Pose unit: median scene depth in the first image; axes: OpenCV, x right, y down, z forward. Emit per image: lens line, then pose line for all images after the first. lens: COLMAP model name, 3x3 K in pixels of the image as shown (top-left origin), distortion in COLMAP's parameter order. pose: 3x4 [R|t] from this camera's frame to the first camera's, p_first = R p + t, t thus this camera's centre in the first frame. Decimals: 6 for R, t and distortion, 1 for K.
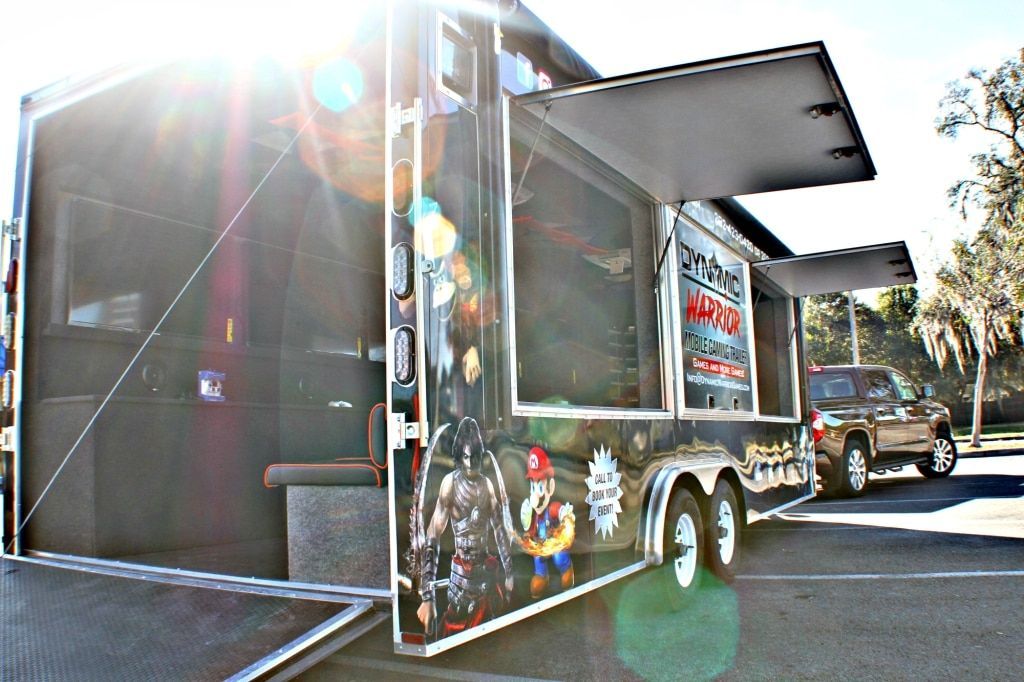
lens RADIAL K [[901.6, 0, 512.0], [0, 901.6, 341.0], [0, 0, 1]] dist [-0.234671, 0.112554]
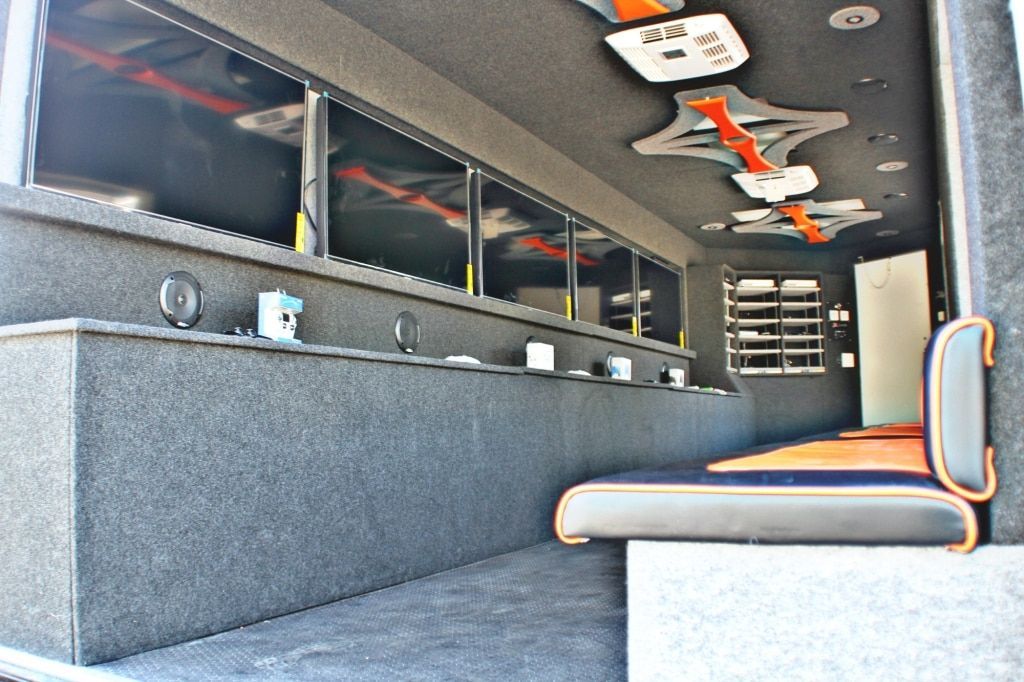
lens RADIAL K [[901.6, 0, 512.0], [0, 901.6, 341.0], [0, 0, 1]] dist [-0.234671, 0.112554]
pose [[0.998989, 0.021709, 0.039364, -0.335160], [-0.022620, 0.999483, 0.022854, 0.074037], [-0.038848, -0.023722, 0.998964, 0.654113]]
